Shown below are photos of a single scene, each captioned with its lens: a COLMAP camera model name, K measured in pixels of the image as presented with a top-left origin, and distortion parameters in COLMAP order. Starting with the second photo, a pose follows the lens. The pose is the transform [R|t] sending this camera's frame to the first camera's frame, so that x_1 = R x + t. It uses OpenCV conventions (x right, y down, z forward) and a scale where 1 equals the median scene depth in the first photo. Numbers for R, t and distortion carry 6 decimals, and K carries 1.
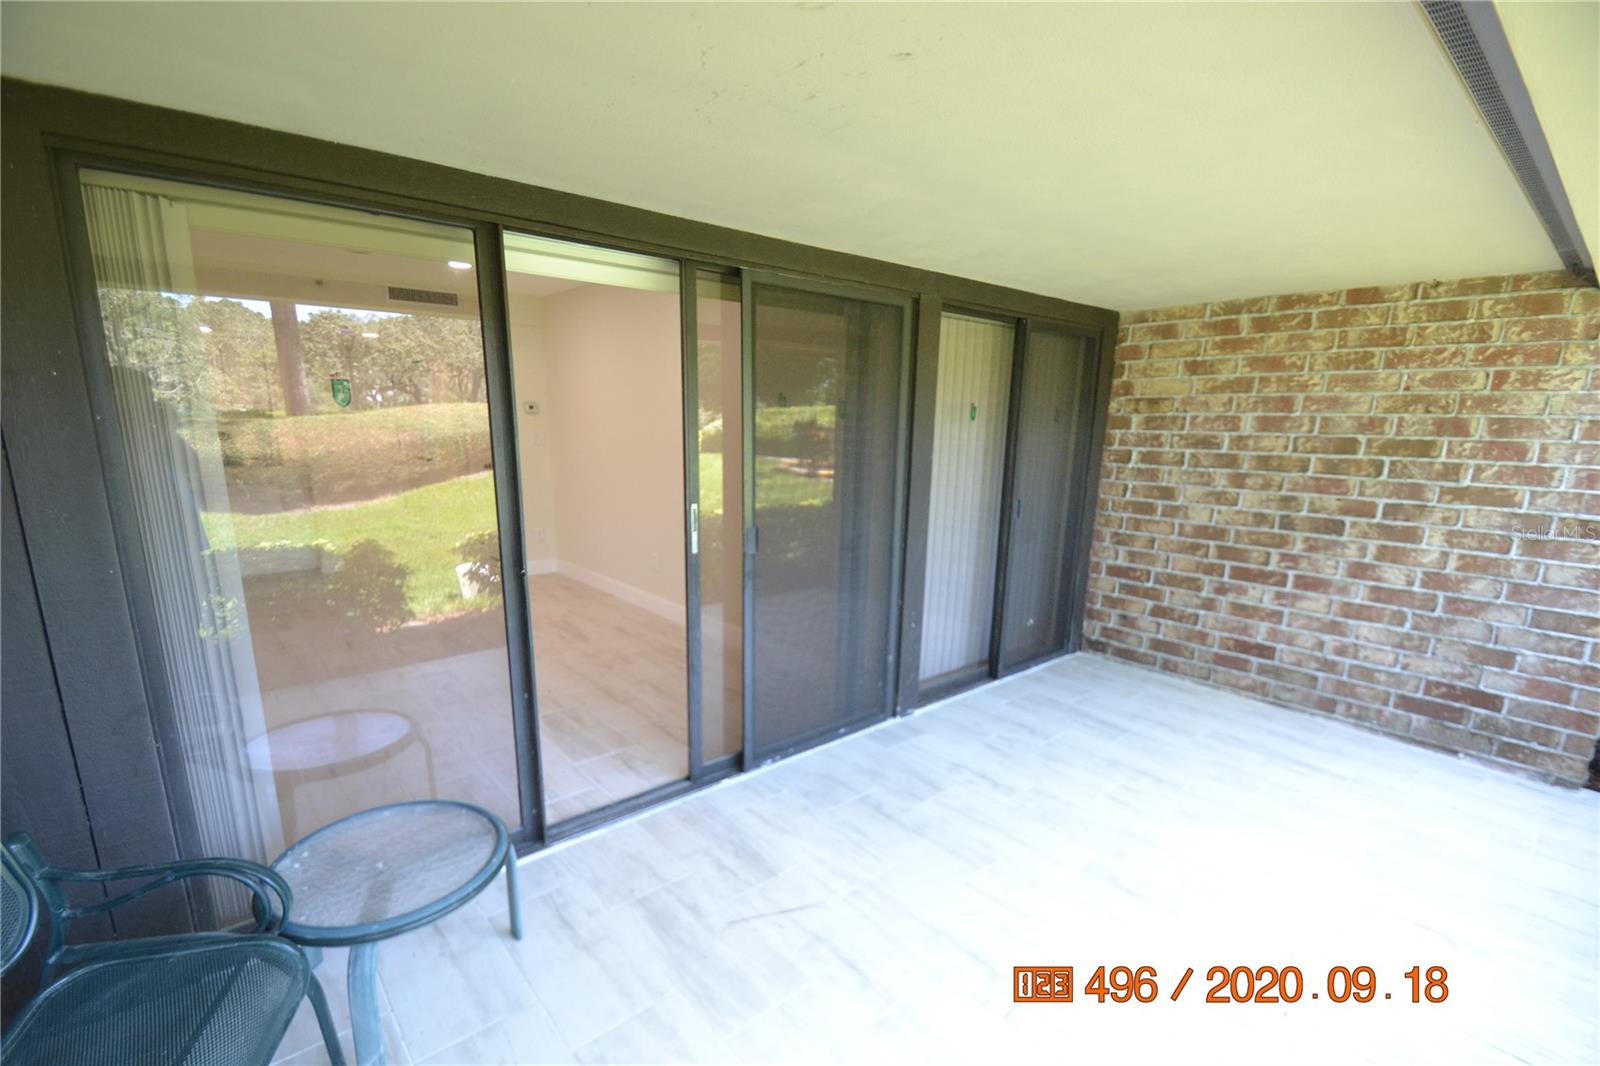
lens RADIAL K [[709.9, 0, 799.7], [0, 709.9, 582.3], [0, 0, 1]] dist [0.020859, -0.021161]
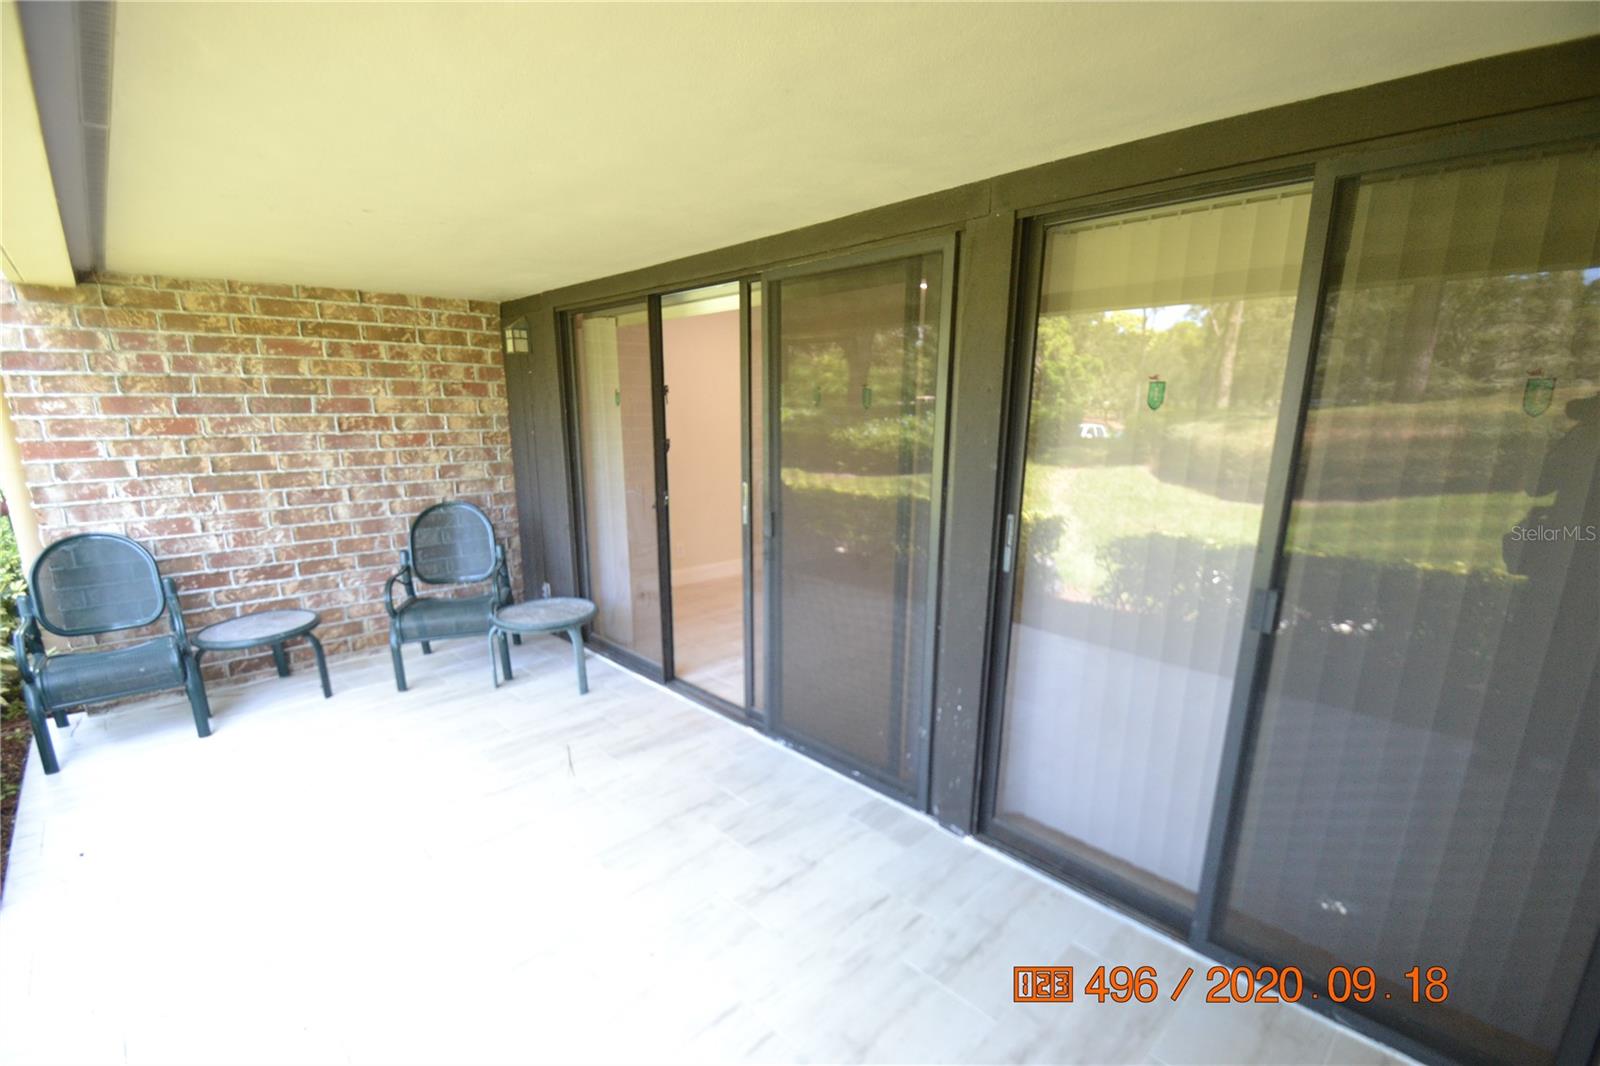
lens RADIAL K [[710.9, 0, 796.4], [0, 710.9, 592.0], [0, 0, 1]] dist [0.019403, -0.019392]
pose [[0.065933, 0.240197, -0.968482, 0.941846], [-0.221413, 0.949920, 0.220520, -0.197006], [0.972949, 0.199895, 0.115814, 0.877613]]
